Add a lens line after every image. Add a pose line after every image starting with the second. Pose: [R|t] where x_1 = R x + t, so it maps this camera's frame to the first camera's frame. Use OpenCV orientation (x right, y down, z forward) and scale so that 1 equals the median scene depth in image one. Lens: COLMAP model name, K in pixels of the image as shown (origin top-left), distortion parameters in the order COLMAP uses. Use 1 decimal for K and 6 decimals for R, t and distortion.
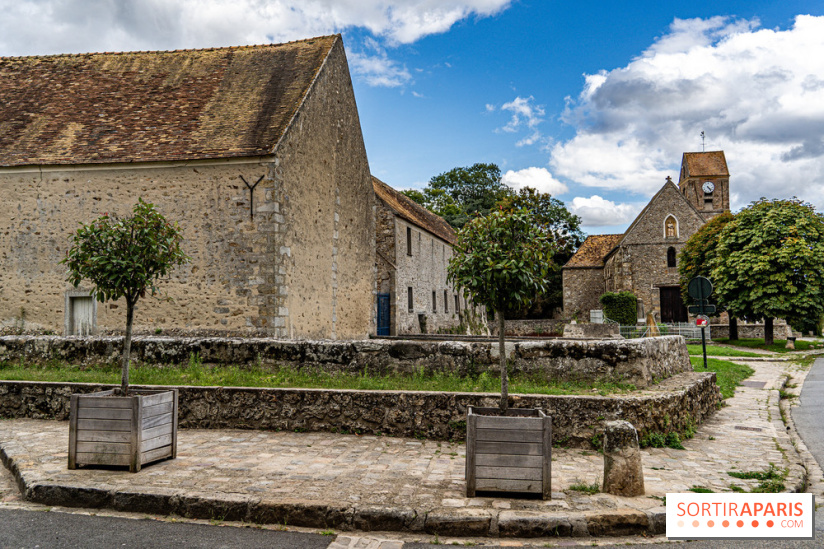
lens RADIAL K [[657.9, 0, 408.8], [0, 657.9, 270.3], [0, 0, 1]] dist [0.000378, -0.000592]
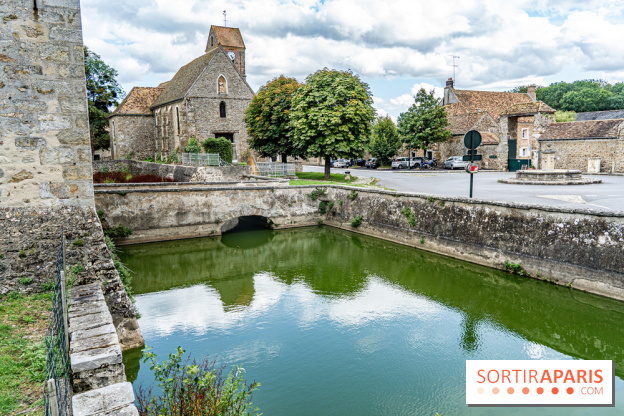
lens RADIAL K [[498.2, 0, 309.6], [0, 498.2, 204.8], [0, 0, 1]] dist [0.000378, -0.000592]
pose [[0.754958, -0.080230, 0.650847, -0.163830], [-0.032774, 0.986631, 0.159638, 0.004053], [-0.654954, -0.141850, 0.742236, 0.223112]]
